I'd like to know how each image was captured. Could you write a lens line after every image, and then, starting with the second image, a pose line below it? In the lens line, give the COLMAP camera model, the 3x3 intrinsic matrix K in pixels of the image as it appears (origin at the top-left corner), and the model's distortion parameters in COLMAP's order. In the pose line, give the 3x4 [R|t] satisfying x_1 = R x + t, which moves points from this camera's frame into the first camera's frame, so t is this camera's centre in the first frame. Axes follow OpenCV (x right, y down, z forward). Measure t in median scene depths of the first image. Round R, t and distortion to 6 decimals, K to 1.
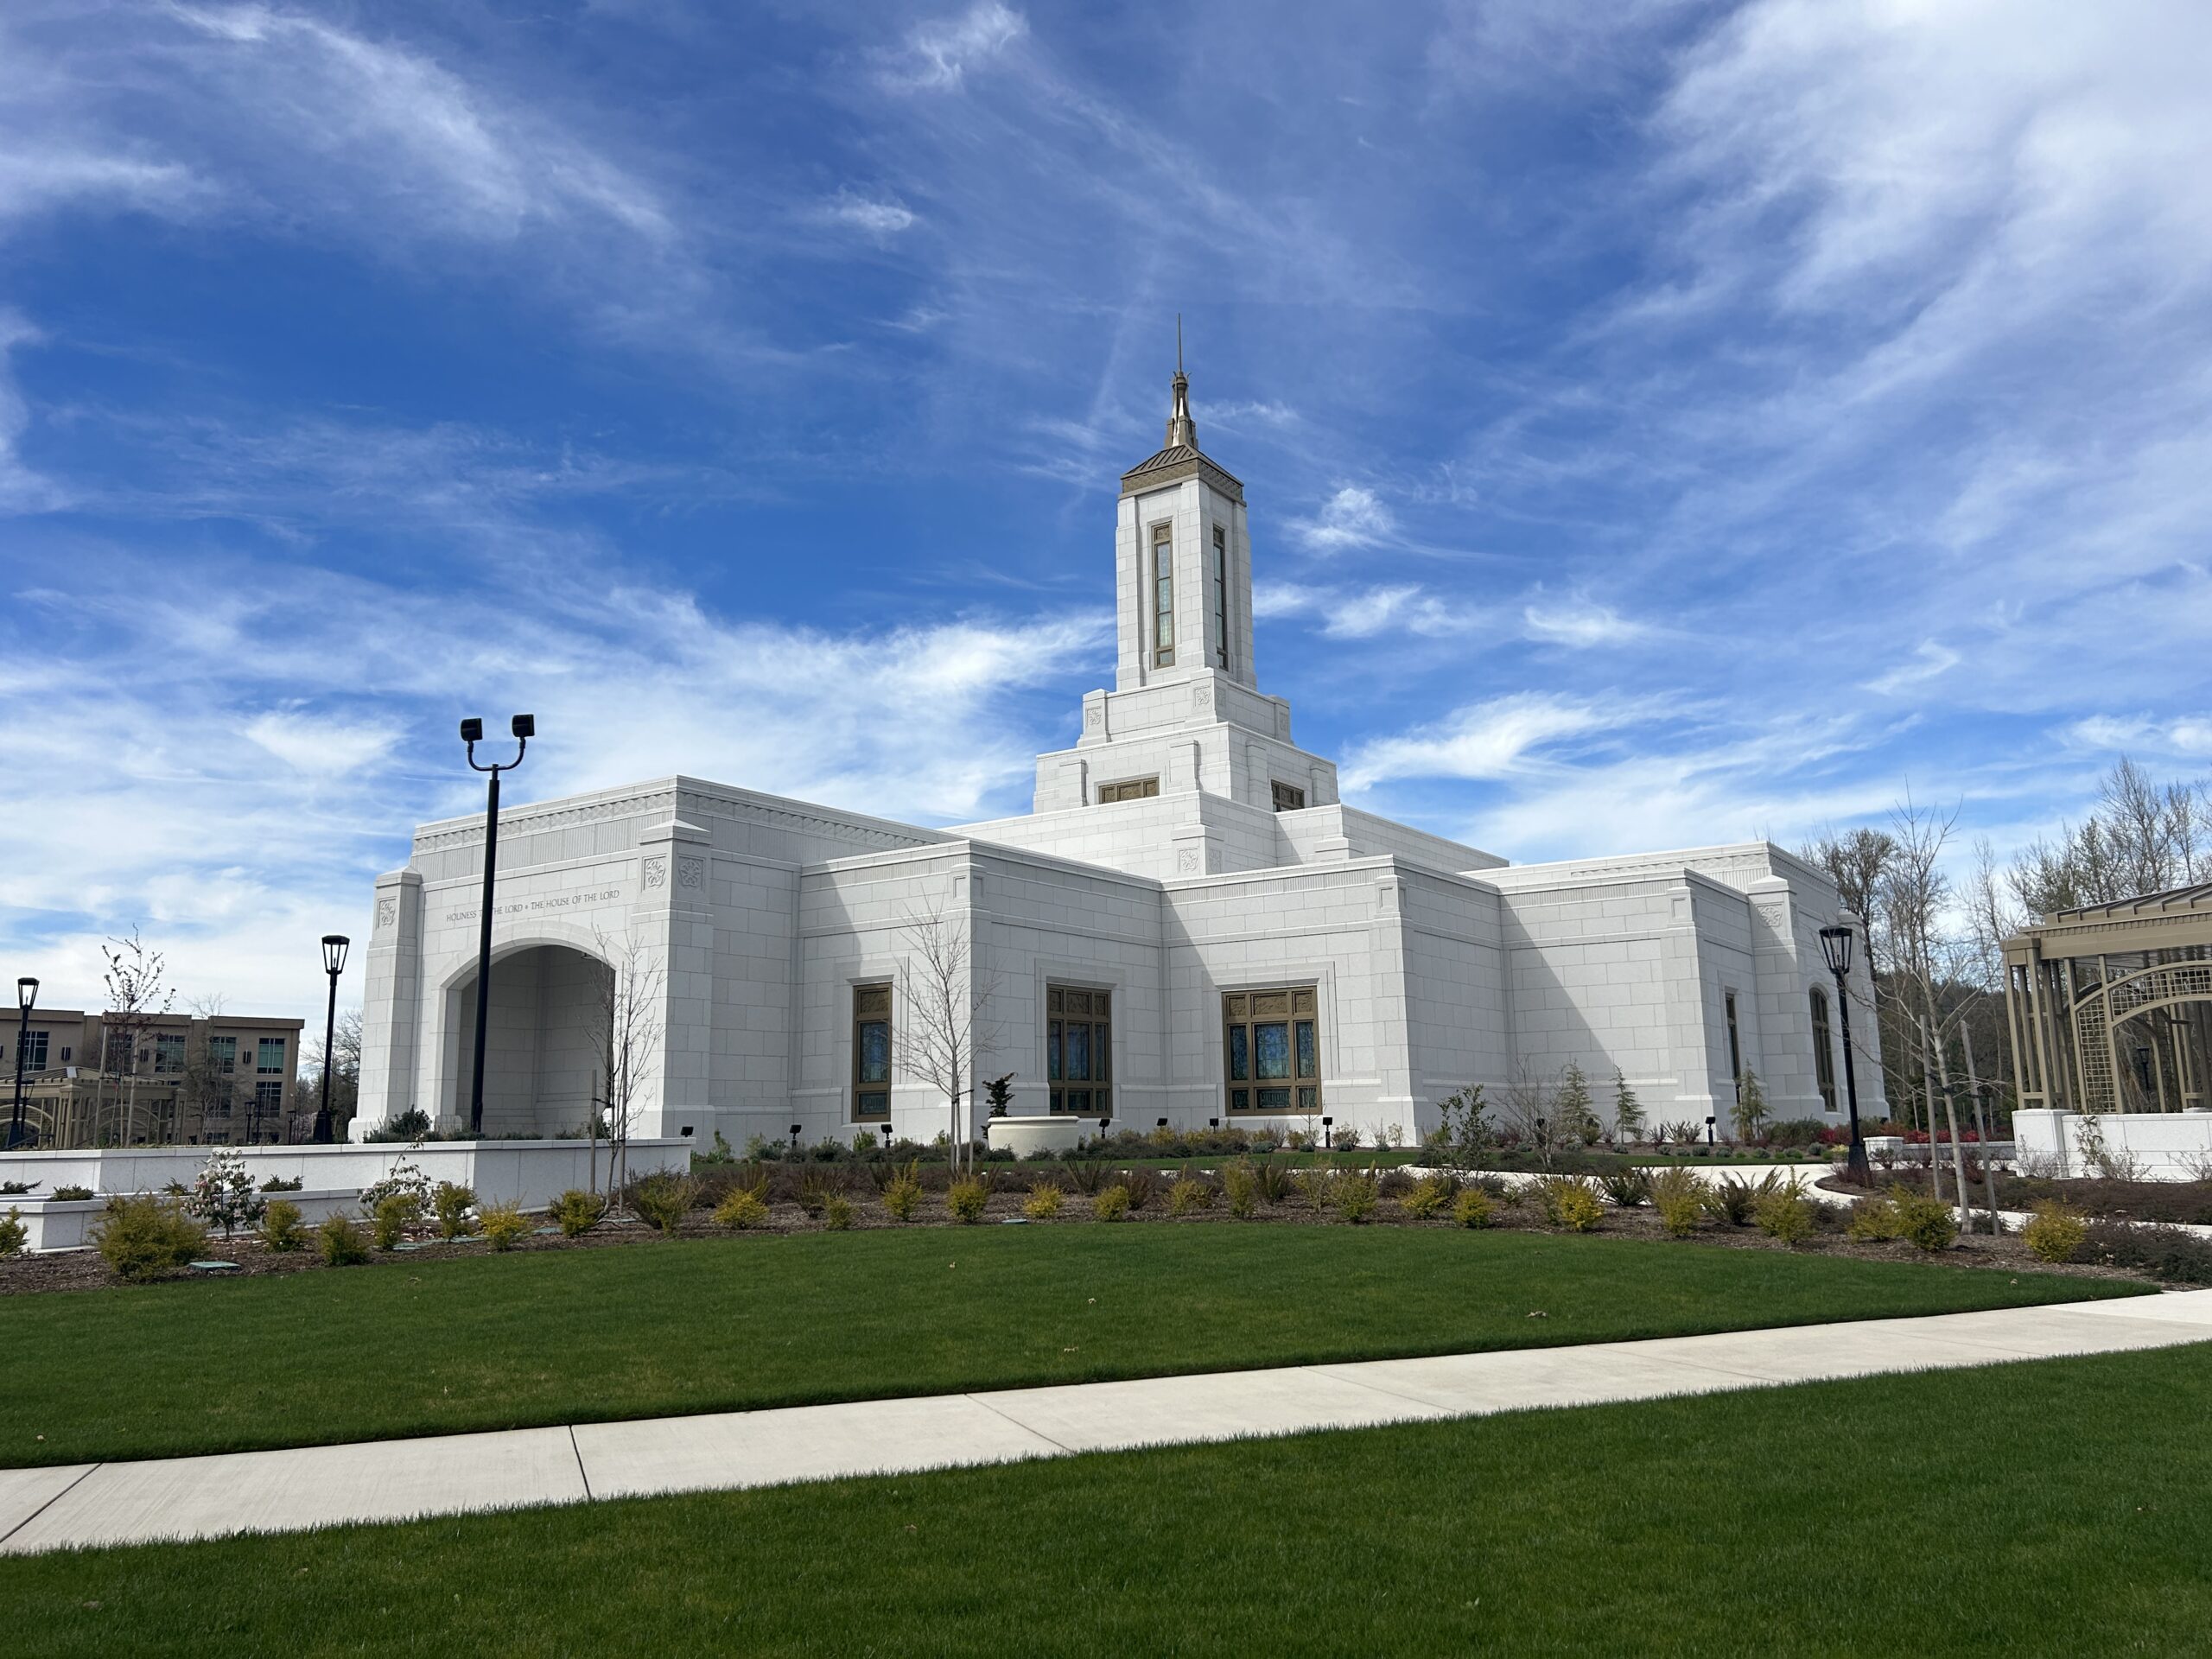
lens RADIAL K [[1706.1, 0, 1124.5], [0, 1706.1, 826.9], [0, 0, 1]] dist [0.078673, -0.038608]
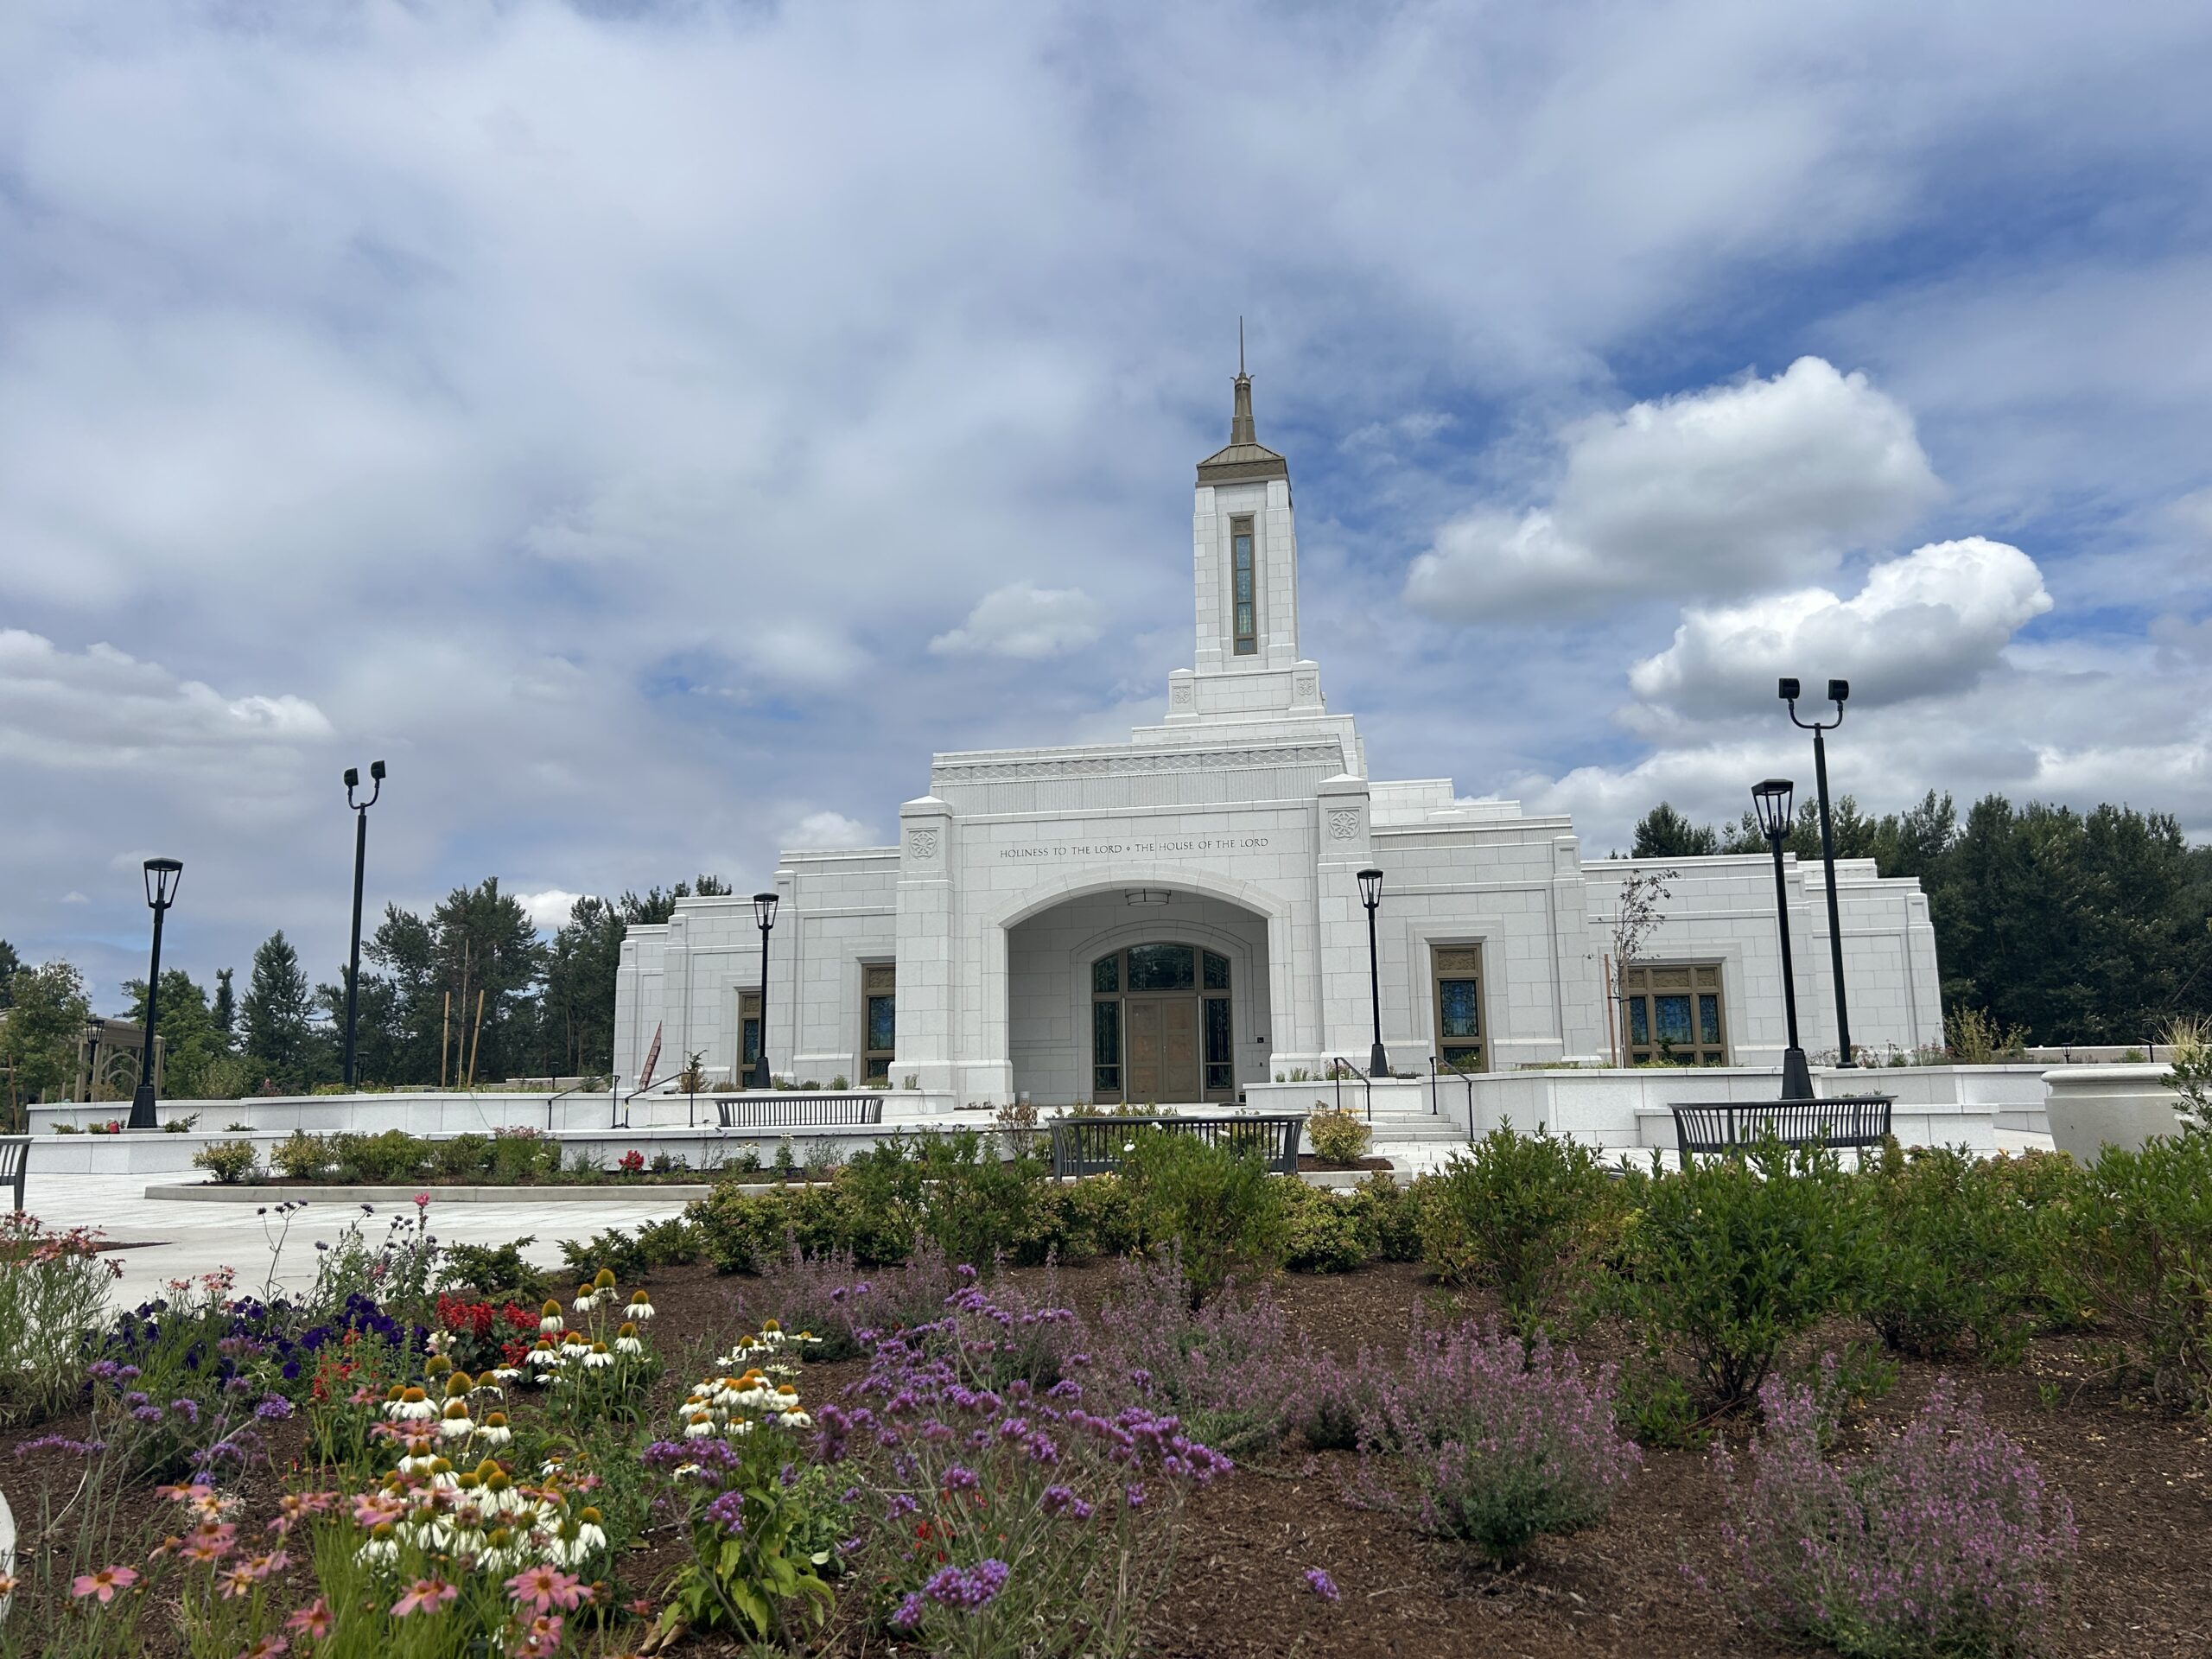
lens RADIAL K [[1706.1, 0, 1126.4], [0, 1706.1, 847.4], [0, 0, 1]] dist [0.078673, -0.038608]
pose [[0.920840, 0.065805, 0.384347, -0.684432], [-0.072502, 0.997364, 0.002944, 0.040428], [-0.383140, -0.030577, 0.923184, 0.095441]]
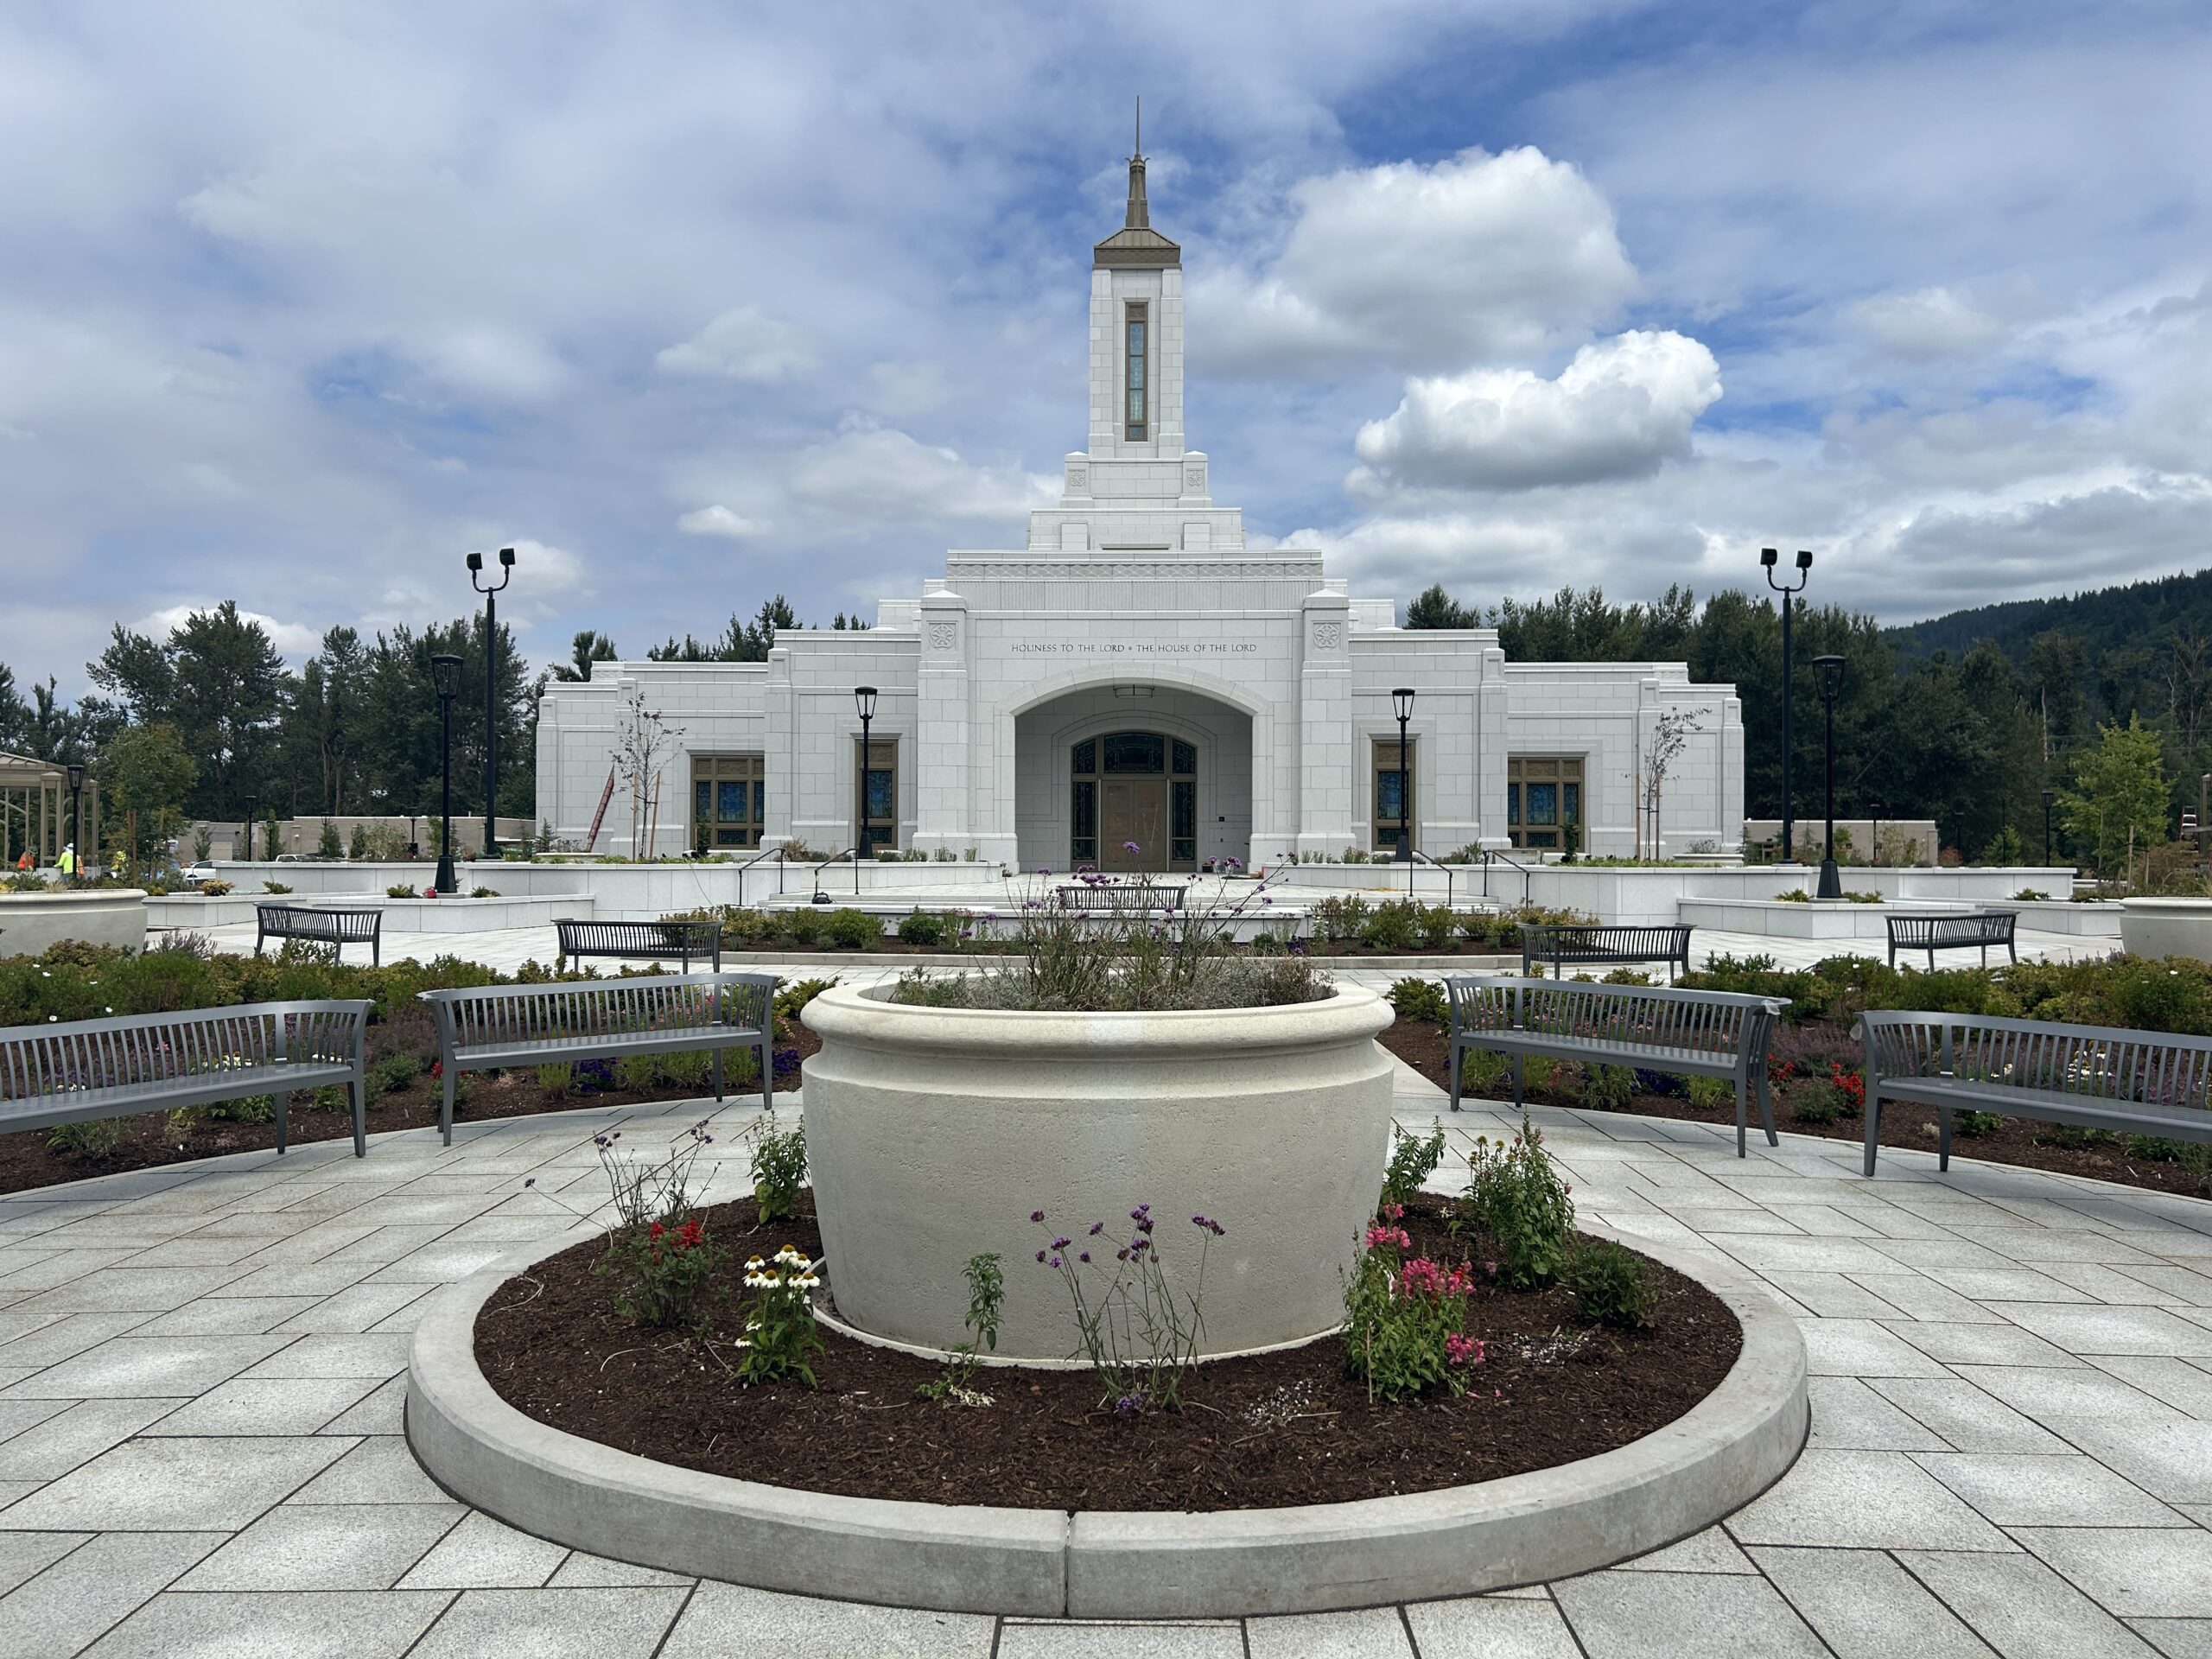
lens RADIAL K [[1706.1, 0, 1097.4], [0, 1706.1, 826.1], [0, 0, 1]] dist [0.078673, -0.038608]
pose [[0.845549, 0.032104, 0.532931, -0.890344], [-0.115298, 0.985616, 0.123559, 0.024827], [-0.521299, -0.165921, 0.837089, 0.079395]]
